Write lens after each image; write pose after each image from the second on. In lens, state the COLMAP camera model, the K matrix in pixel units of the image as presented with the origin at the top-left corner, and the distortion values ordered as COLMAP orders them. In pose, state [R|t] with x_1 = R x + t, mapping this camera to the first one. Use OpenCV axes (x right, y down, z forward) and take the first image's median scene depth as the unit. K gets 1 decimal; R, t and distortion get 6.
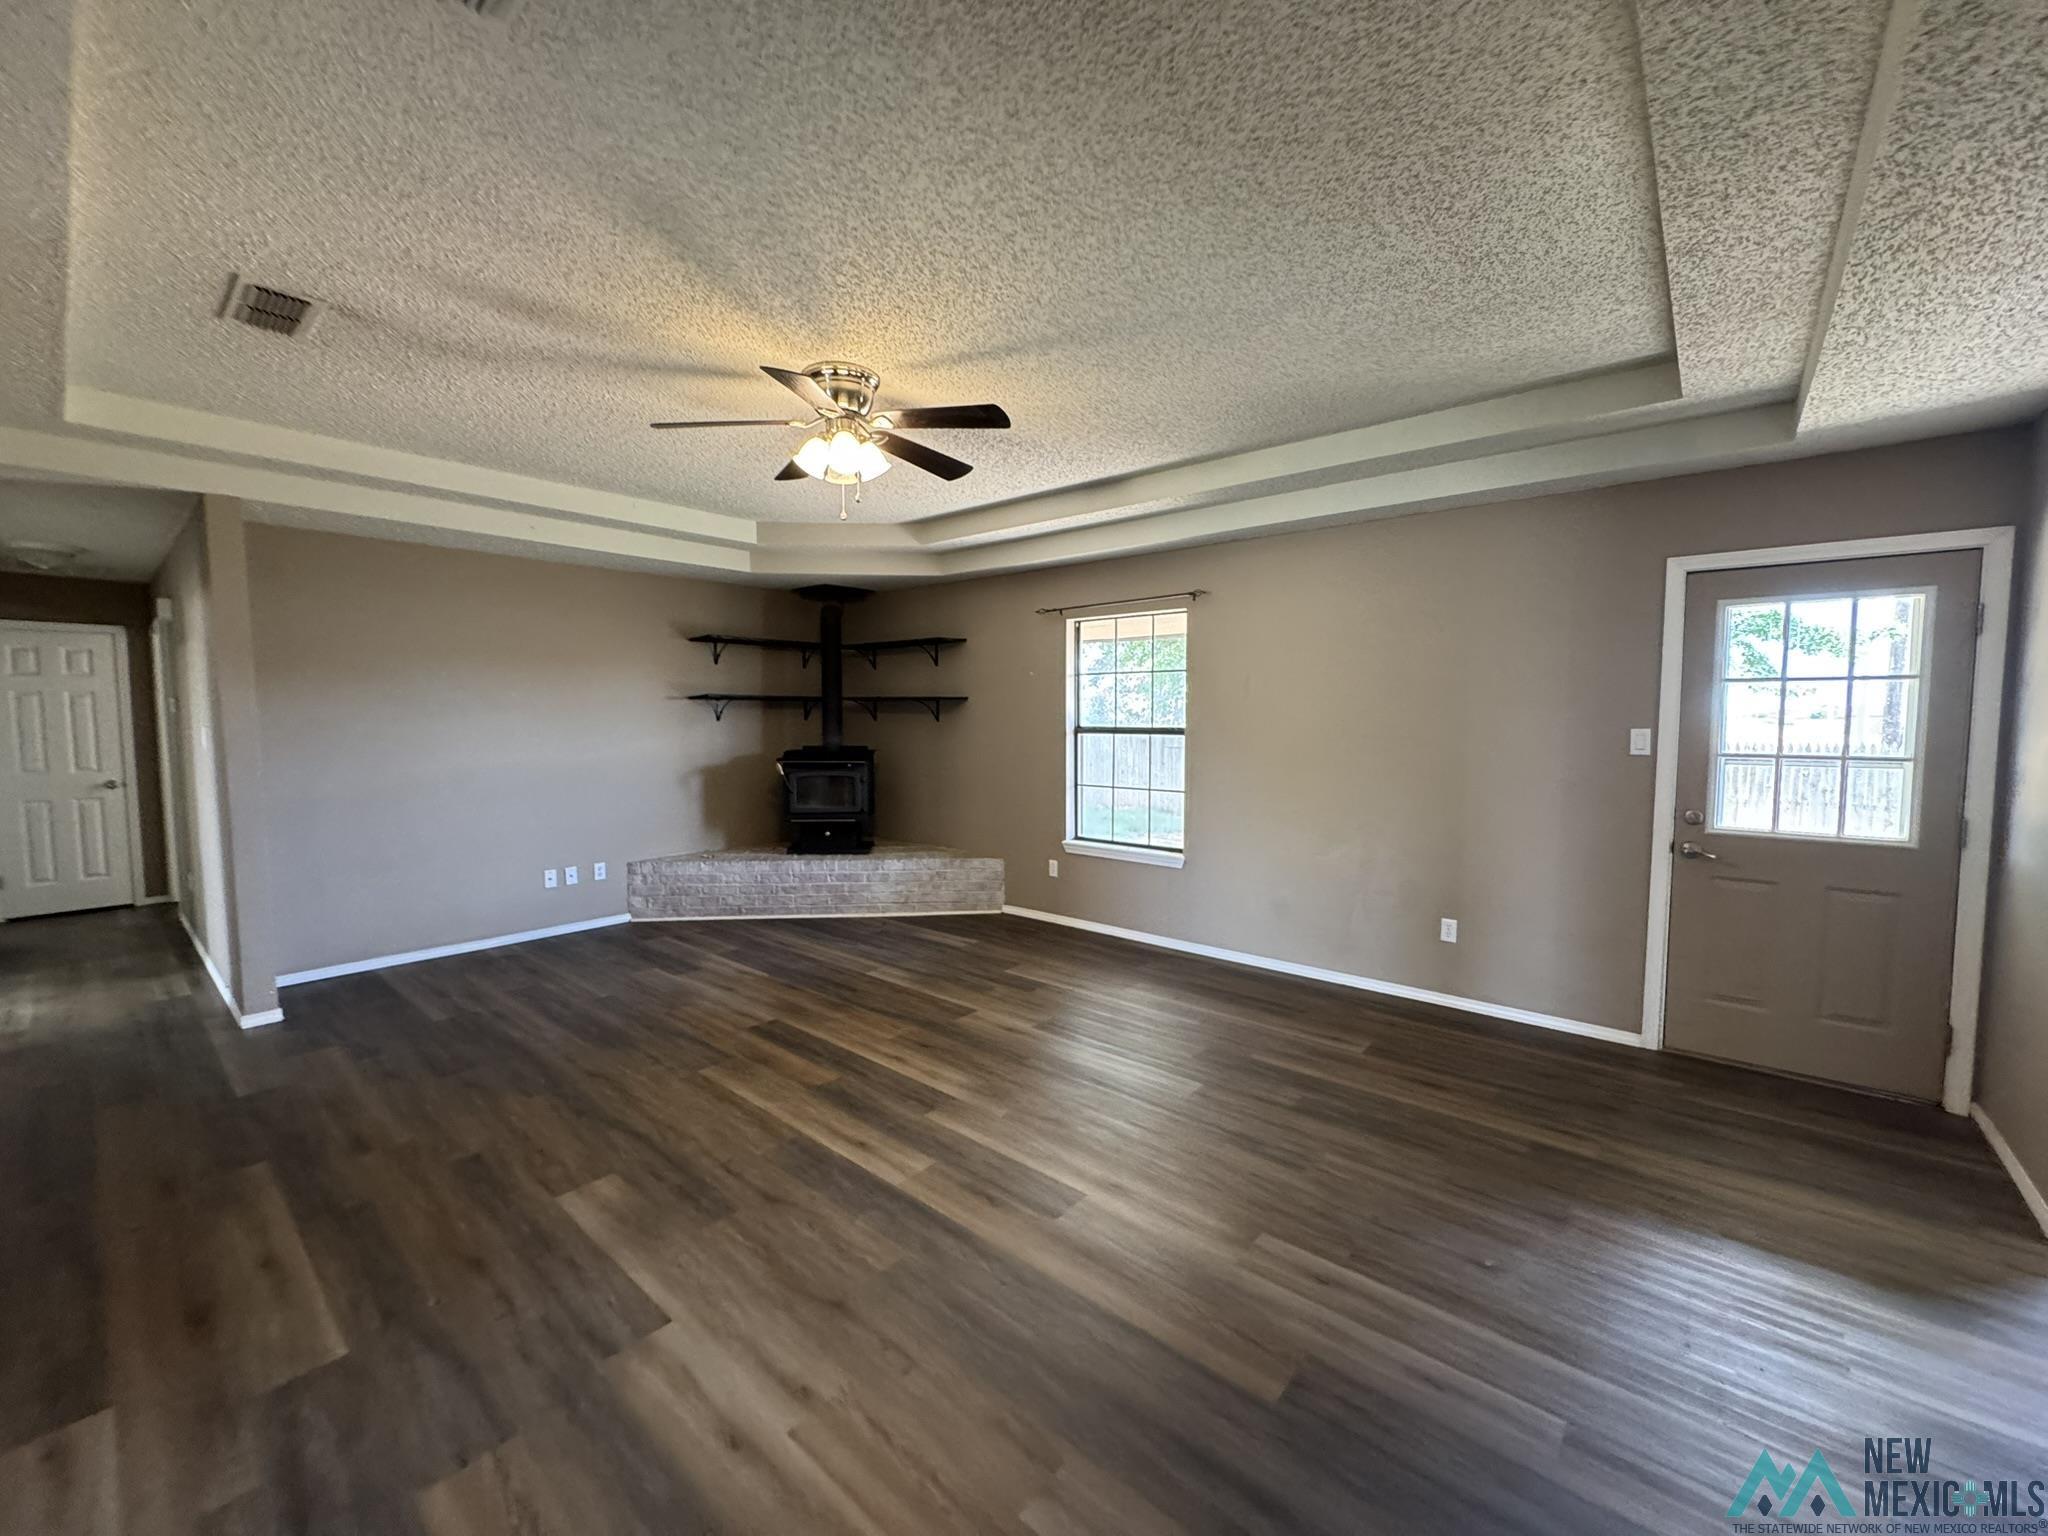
lens RADIAL K [[814.6, 0, 1023.3], [0, 814.6, 766.7], [0, 0, 1]] dist [-0.002024, 0.000485]
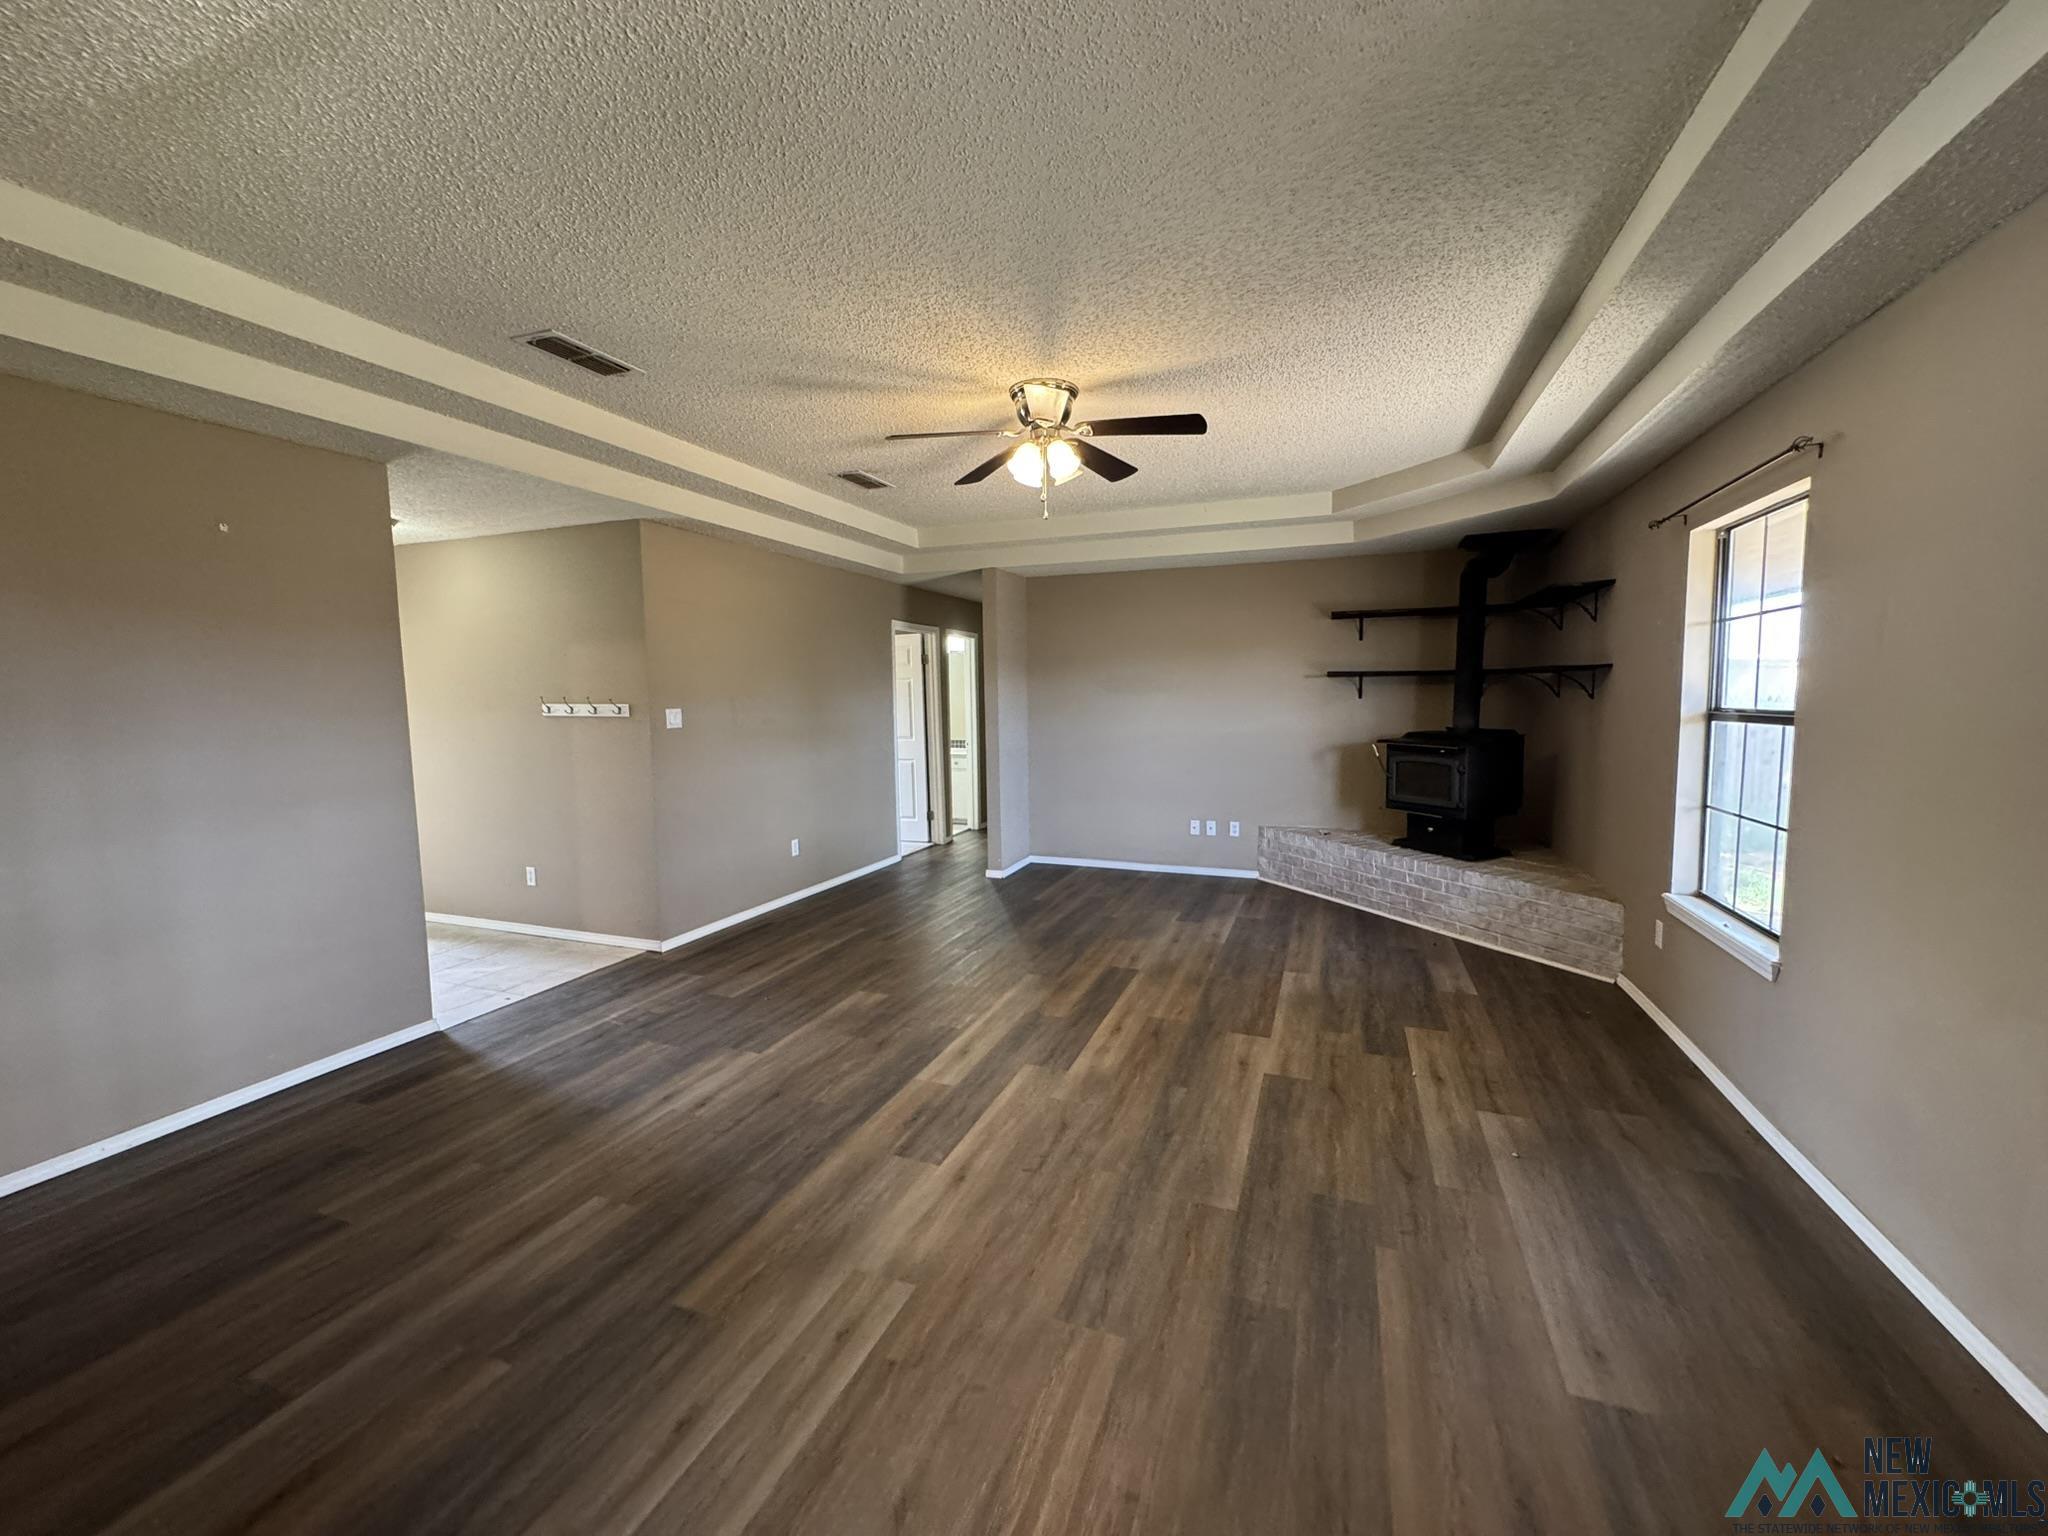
lens RADIAL K [[812.0, 0, 1024.0], [0, 812.0, 768.0], [0, 0, 1]] dist [-0.020373, 0.000048]
pose [[0.325357, 0.079766, -0.942221, 0.534454], [-0.050892, 0.996469, 0.066786, -0.022562], [0.944221, 0.026222, 0.328267, 0.393448]]
